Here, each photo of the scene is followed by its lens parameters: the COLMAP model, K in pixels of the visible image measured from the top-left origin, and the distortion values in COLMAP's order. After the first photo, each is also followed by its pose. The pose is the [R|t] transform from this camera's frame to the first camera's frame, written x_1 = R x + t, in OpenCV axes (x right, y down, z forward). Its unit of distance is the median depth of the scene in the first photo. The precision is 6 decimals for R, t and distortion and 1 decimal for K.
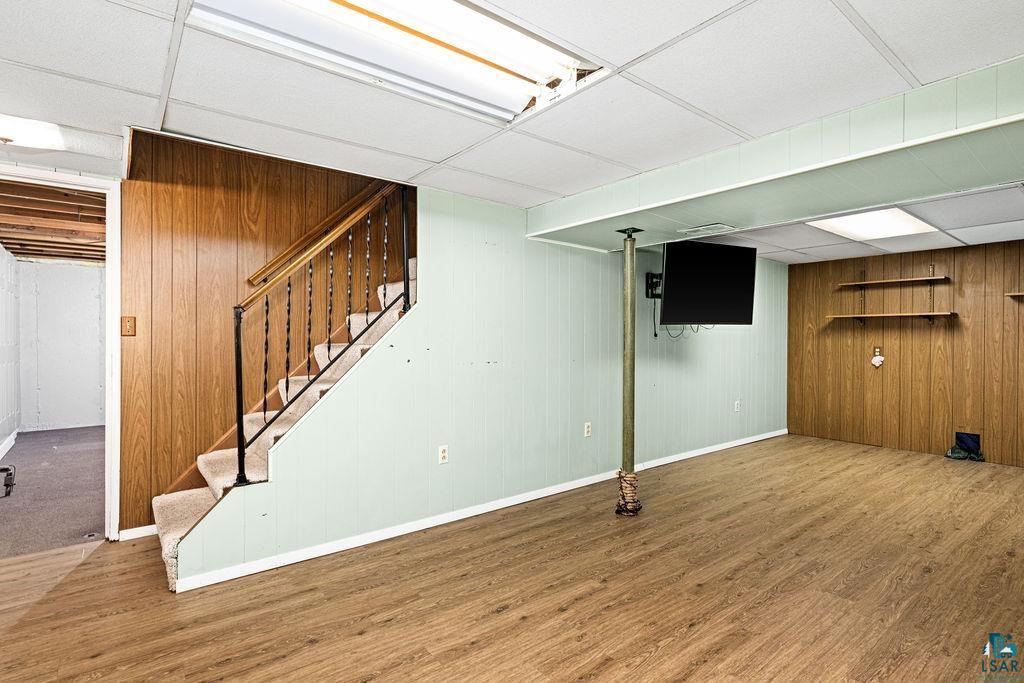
lens RADIAL K [[503.9, 0, 511.6], [0, 503.9, 340.3], [0, 0, 1]] dist [-0.001035, 0.003036]
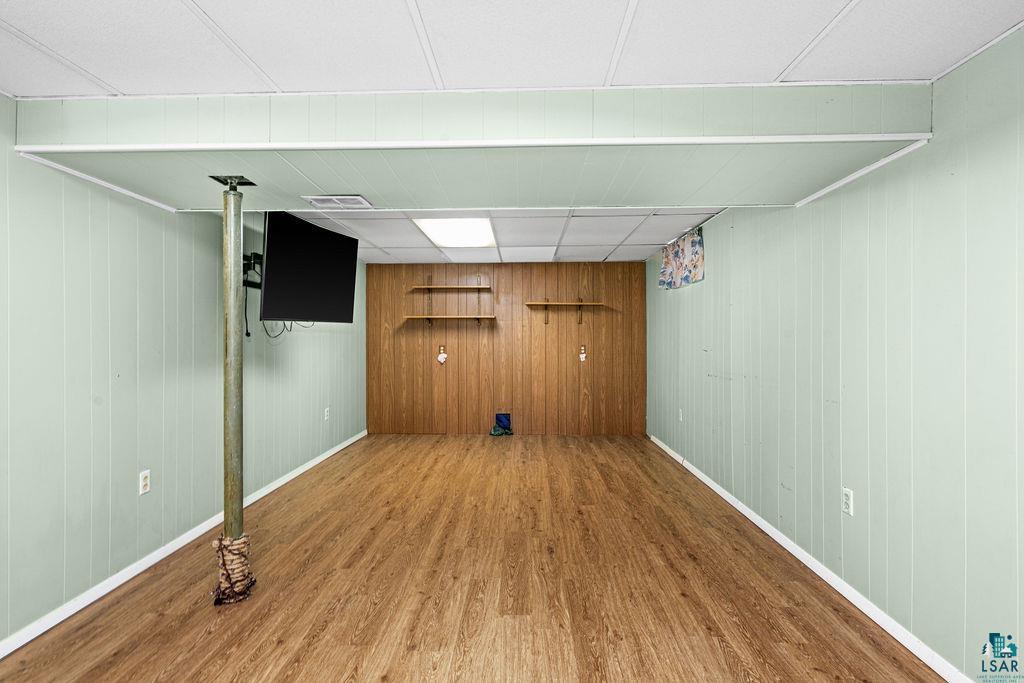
lens RADIAL K [[503.9, 0, 509.9], [0, 503.9, 336.1], [0, 0, 1]] dist [-0.001035, 0.003036]
pose [[0.645057, -0.002858, 0.764129, -0.039142], [0.008988, 0.999952, -0.003847, -0.001626], [-0.764082, 0.009349, 0.645052, 0.236811]]
